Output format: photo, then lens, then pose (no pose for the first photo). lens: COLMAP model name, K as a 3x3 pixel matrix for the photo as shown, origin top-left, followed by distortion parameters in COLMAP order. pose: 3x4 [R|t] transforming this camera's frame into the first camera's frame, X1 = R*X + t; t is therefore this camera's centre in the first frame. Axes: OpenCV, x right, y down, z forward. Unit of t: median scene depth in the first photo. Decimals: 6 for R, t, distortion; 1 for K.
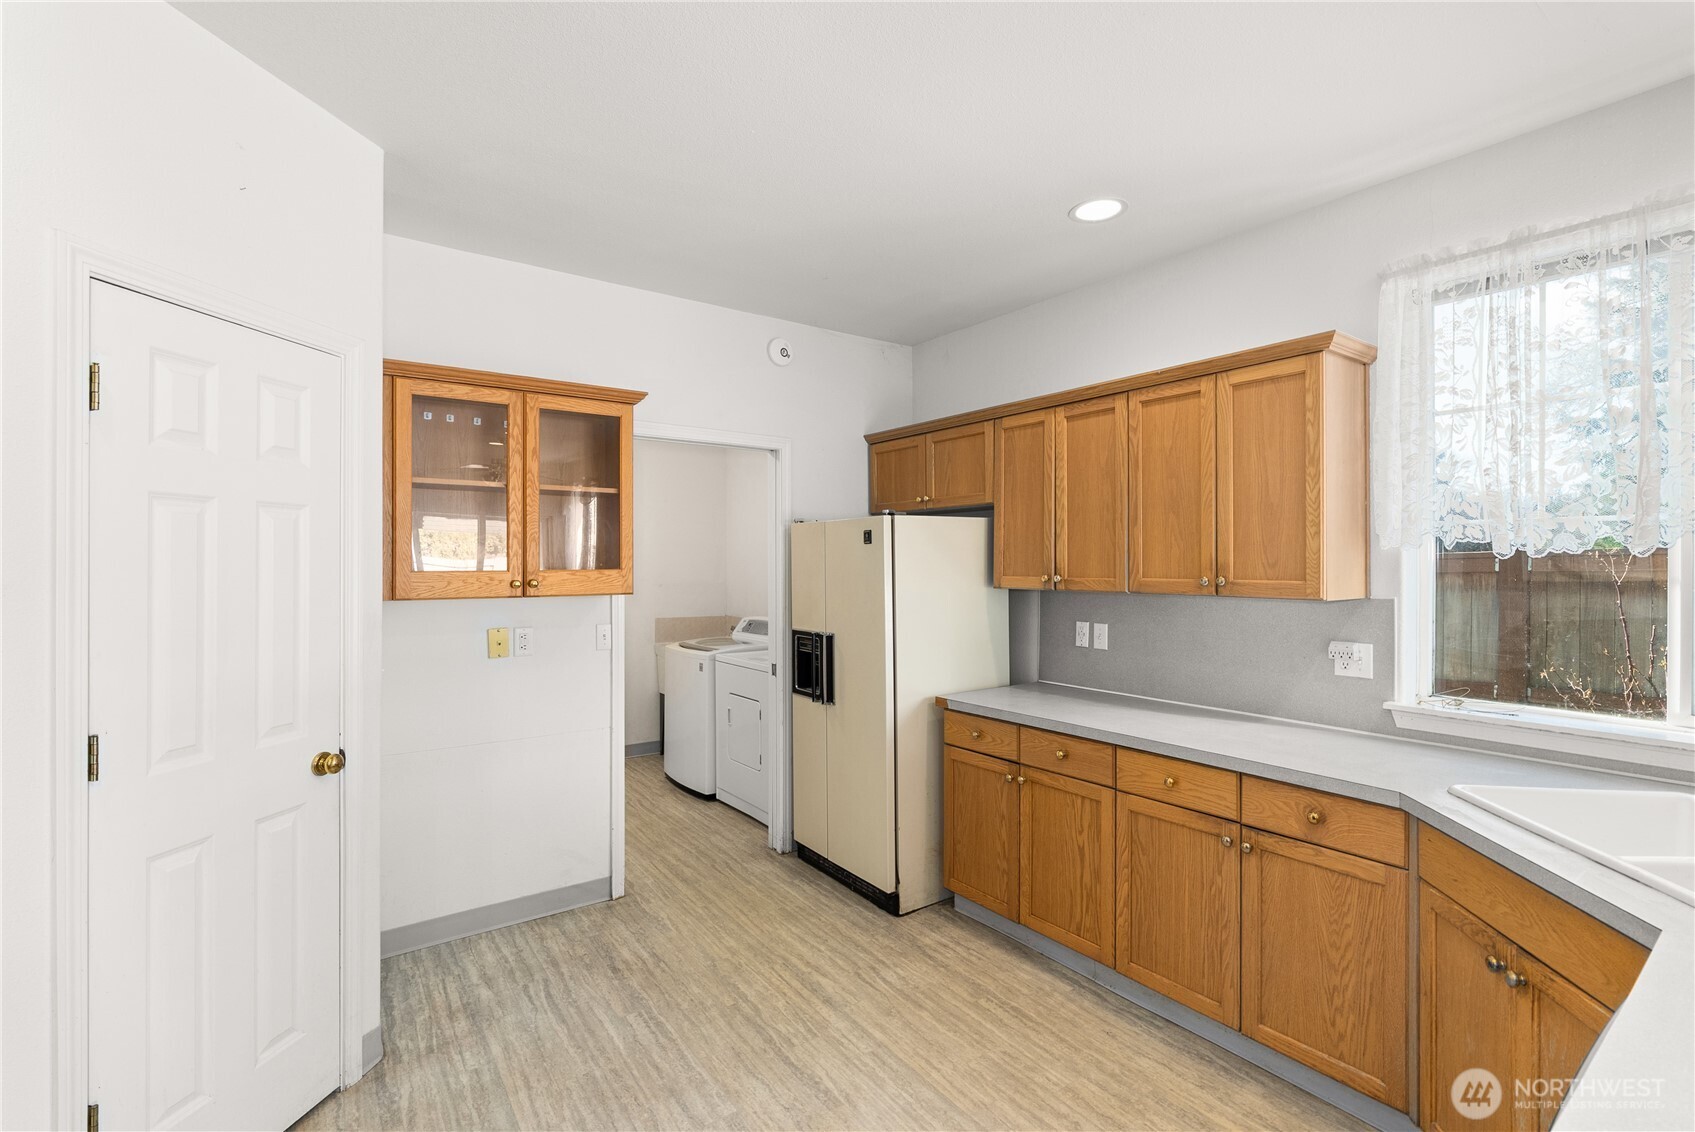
lens RADIAL K [[766.1, 0, 850.5], [0, 766.1, 563.6], [0, 0, 1]] dist [0.000608, 0.000006]
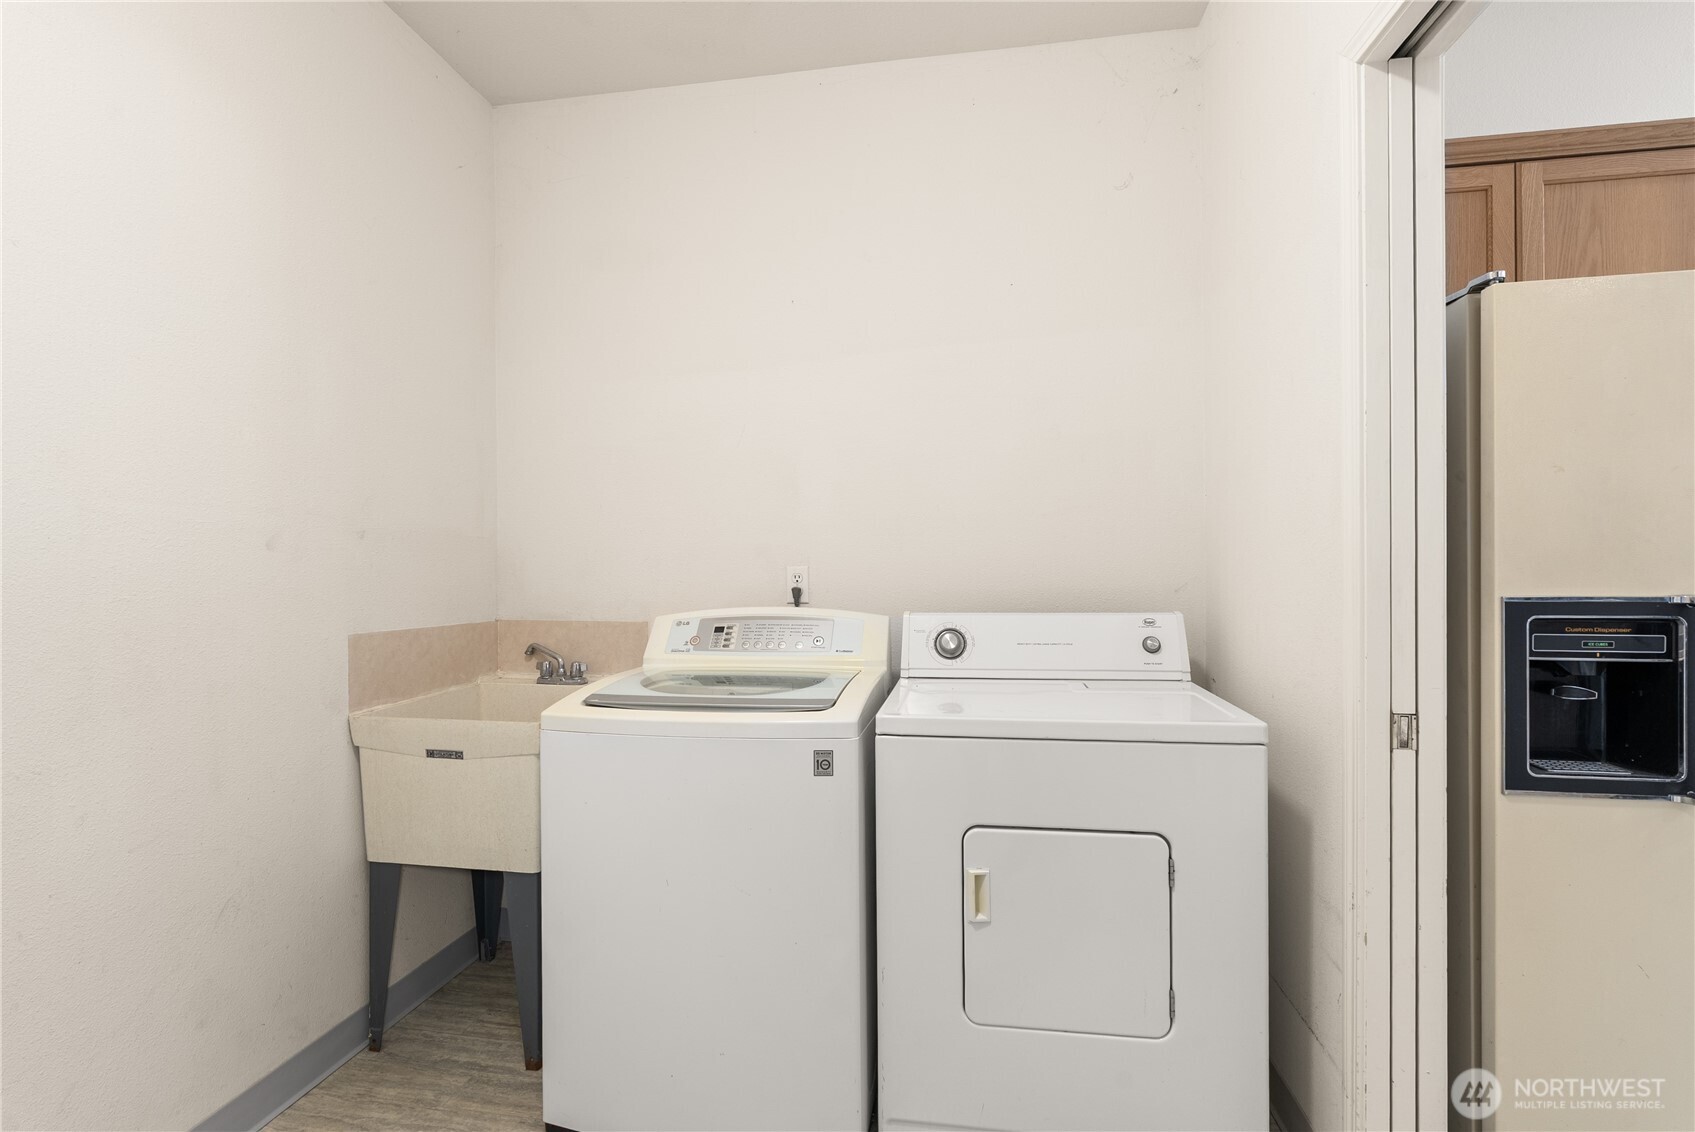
lens RADIAL K [[824.7, 0, 844.2], [0, 824.7, 566.6], [0, 0, 1]] dist [0.000768, 0.000054]
pose [[0.708514, -0.000664, 0.705696, -0.380543], [0.005221, 0.999977, -0.004301, 0.050379], [-0.705677, 0.006732, 0.708502, 0.668803]]
